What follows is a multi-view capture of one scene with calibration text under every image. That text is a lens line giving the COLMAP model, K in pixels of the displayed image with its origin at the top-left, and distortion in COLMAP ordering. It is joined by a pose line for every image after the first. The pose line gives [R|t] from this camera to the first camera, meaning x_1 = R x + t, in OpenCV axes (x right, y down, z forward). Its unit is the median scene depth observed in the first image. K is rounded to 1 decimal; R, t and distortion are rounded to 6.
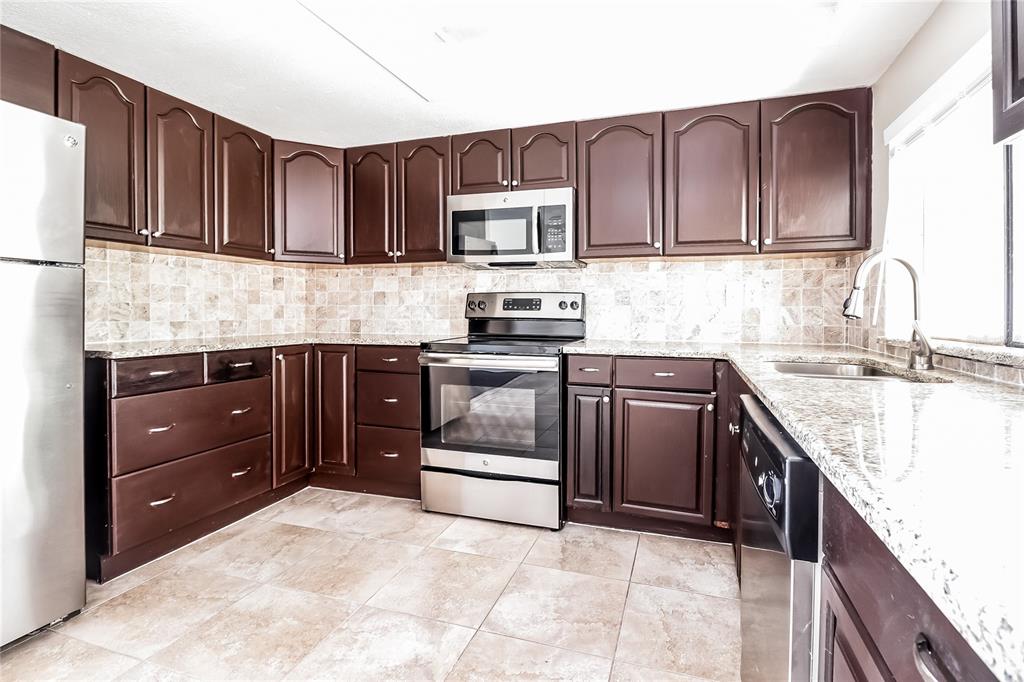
lens RADIAL K [[495.4, 0, 509.7], [0, 495.4, 315.3], [0, 0, 1]] dist [-0.002604, -0.001863]
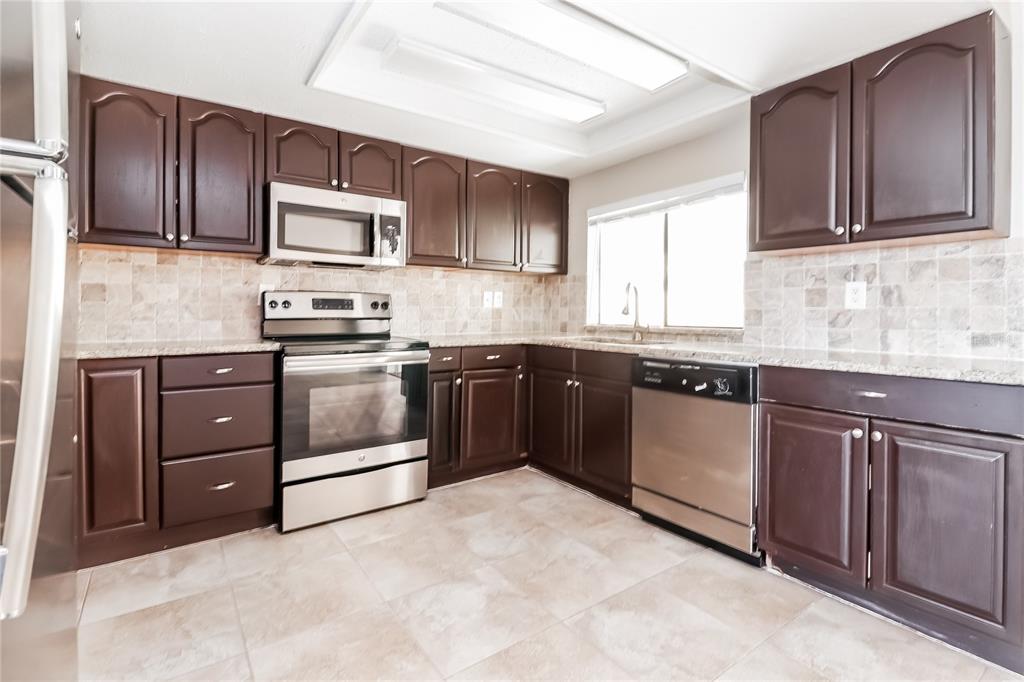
lens RADIAL K [[495.4, 0, 509.7], [0, 495.4, 315.3], [0, 0, 1]] dist [-0.002604, -0.001863]
pose [[0.582441, -0.005569, 0.812854, -0.658838], [0.008166, 0.999966, 0.001000, 0.003143], [-0.812832, 0.006055, 0.582467, 0.141526]]
